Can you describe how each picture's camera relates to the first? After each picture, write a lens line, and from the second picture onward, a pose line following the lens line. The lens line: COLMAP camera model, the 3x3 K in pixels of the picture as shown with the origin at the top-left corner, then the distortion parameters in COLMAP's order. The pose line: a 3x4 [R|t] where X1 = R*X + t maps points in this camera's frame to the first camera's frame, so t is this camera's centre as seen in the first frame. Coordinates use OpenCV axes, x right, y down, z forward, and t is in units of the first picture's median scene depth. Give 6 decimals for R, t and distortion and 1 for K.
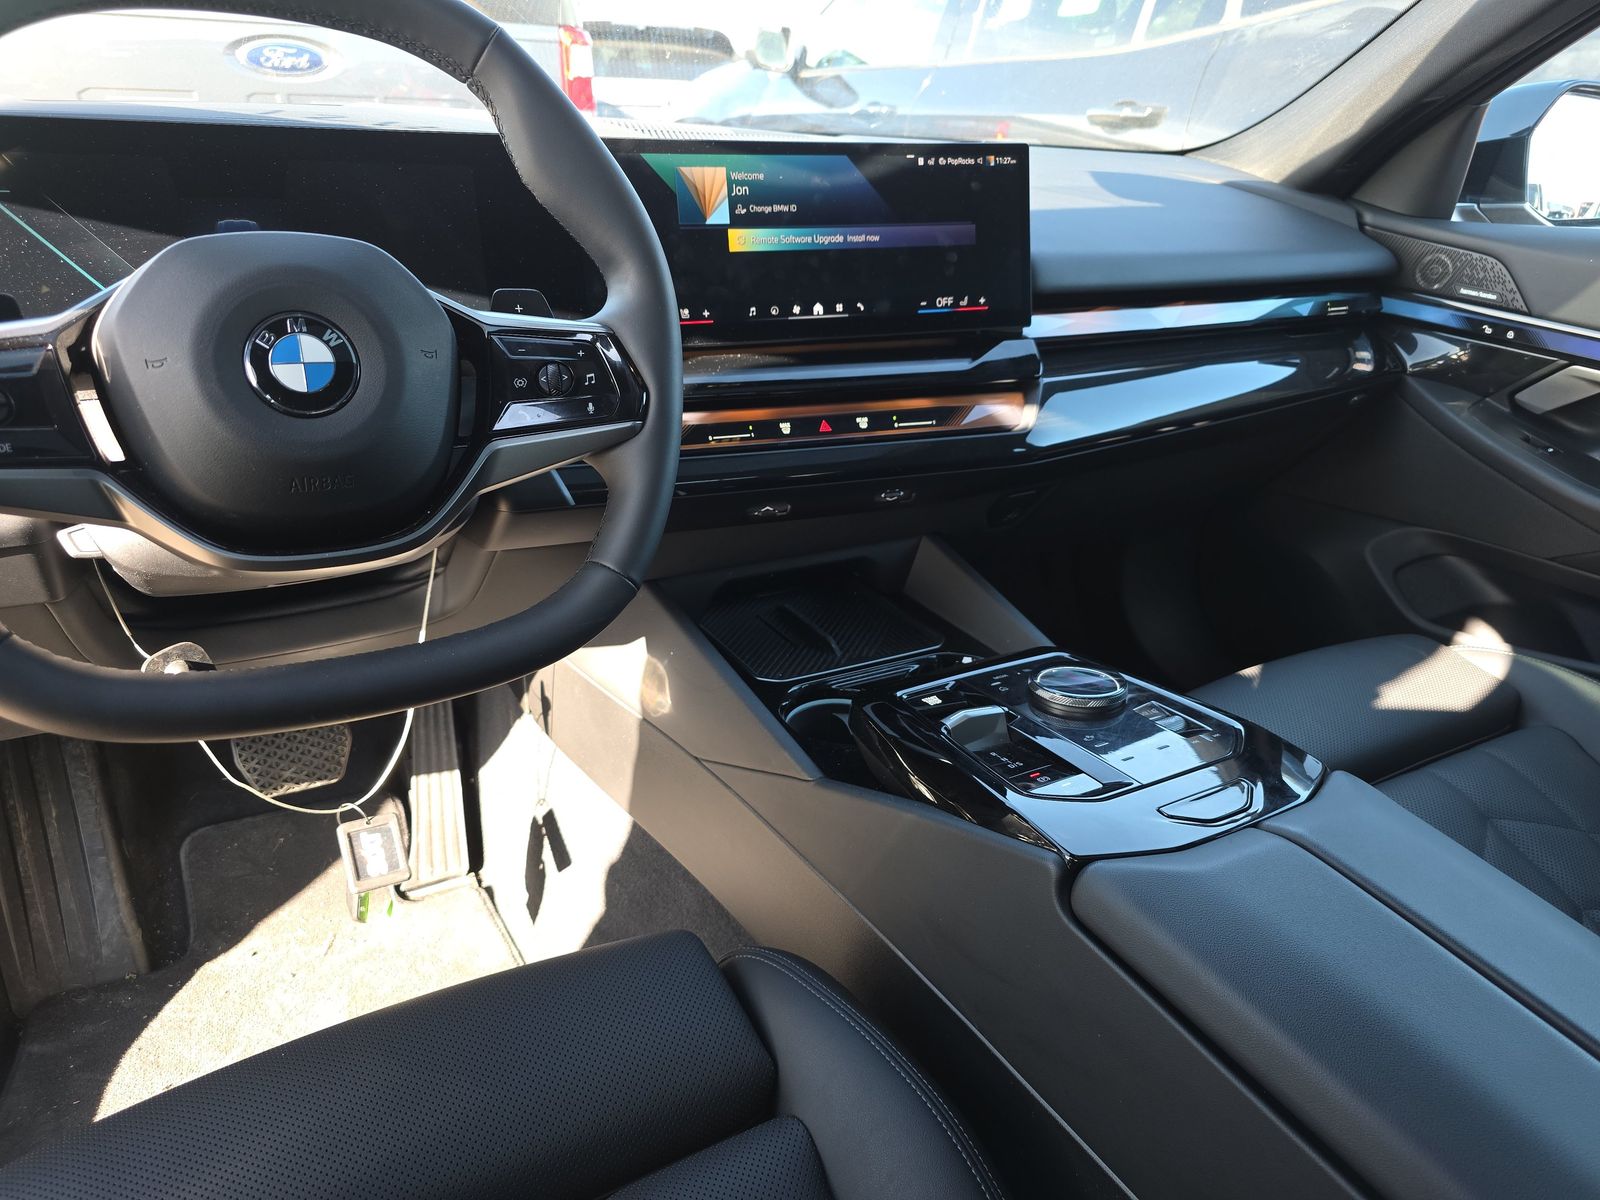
lens RADIAL K [[1082.0, 0, 800.0], [0, 1082.0, 600.0], [0, 0, 1]] dist [0.081014, -0.089694]
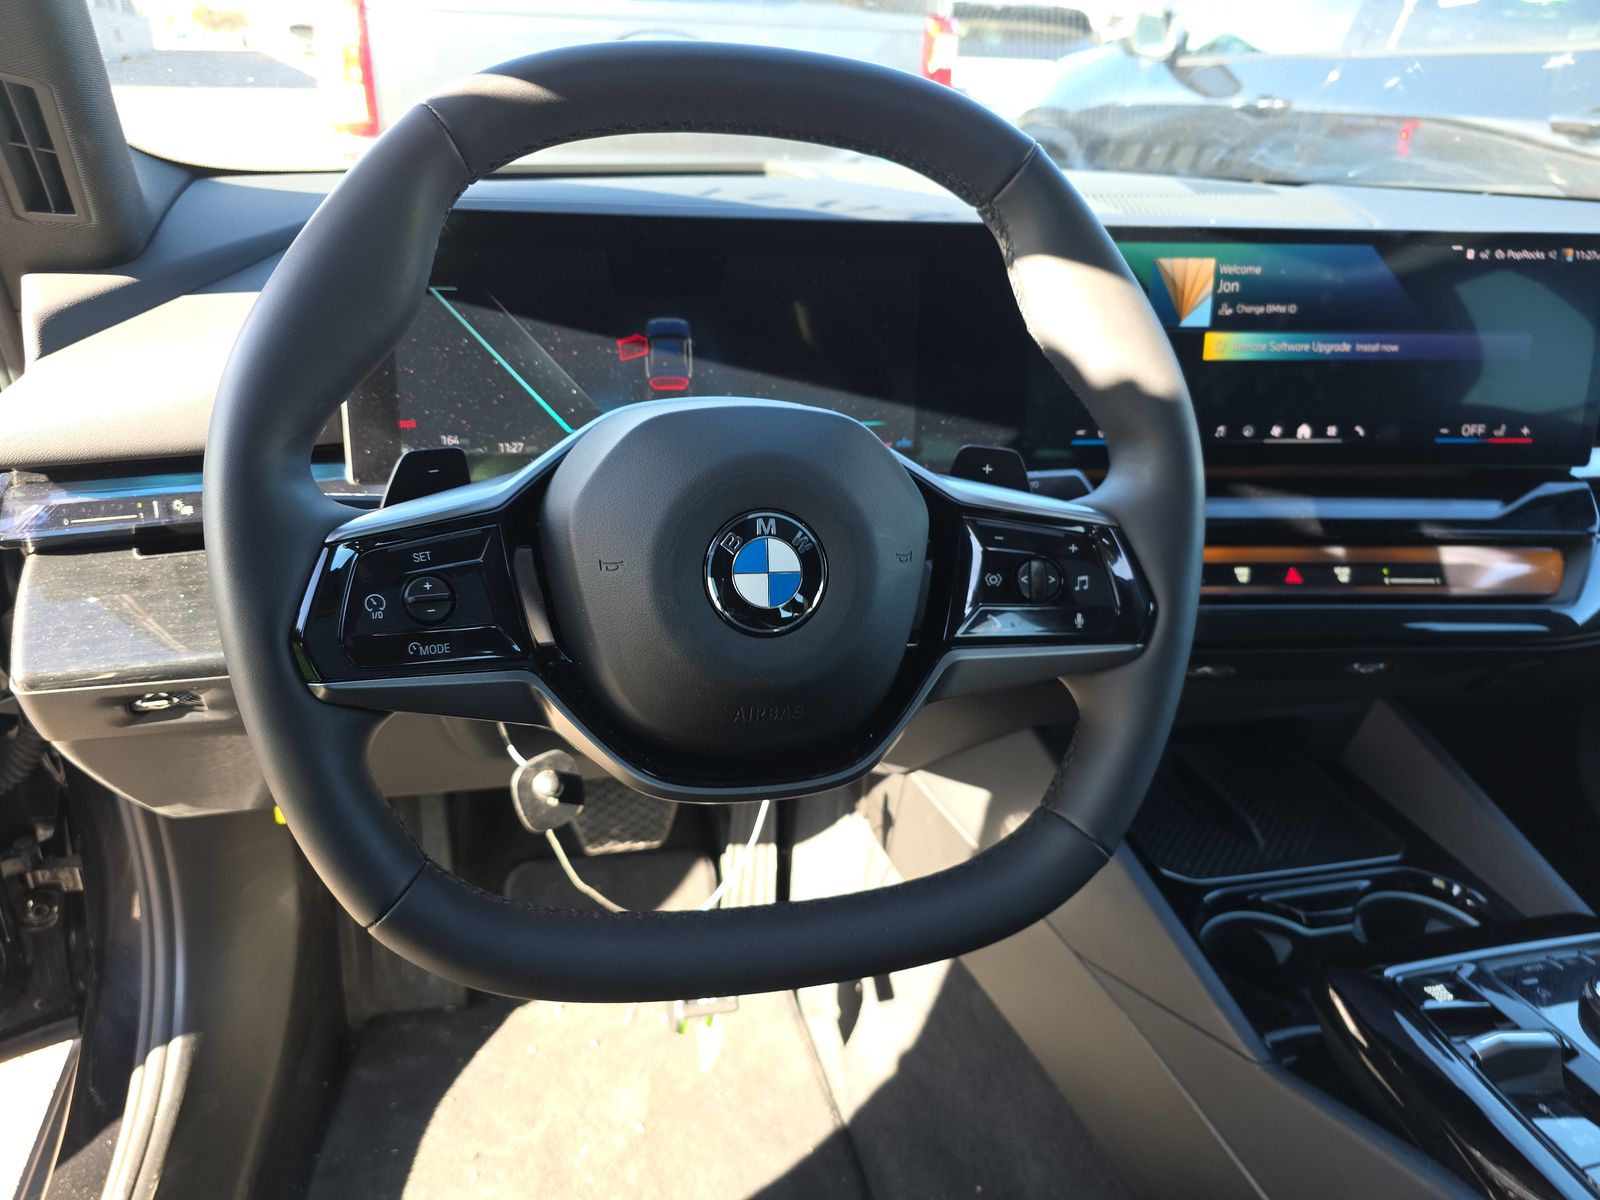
lens RADIAL K [[1116.3, 0, 800.0], [0, 1116.3, 600.0], [0, 0, 1]] dist [0.019284, -0.006014]
pose [[0.960850, 0.122560, -0.248487, -0.119308], [-0.120762, 0.992426, 0.022529, -0.117646], [0.249366, 0.008361, 0.968373, 0.108856]]
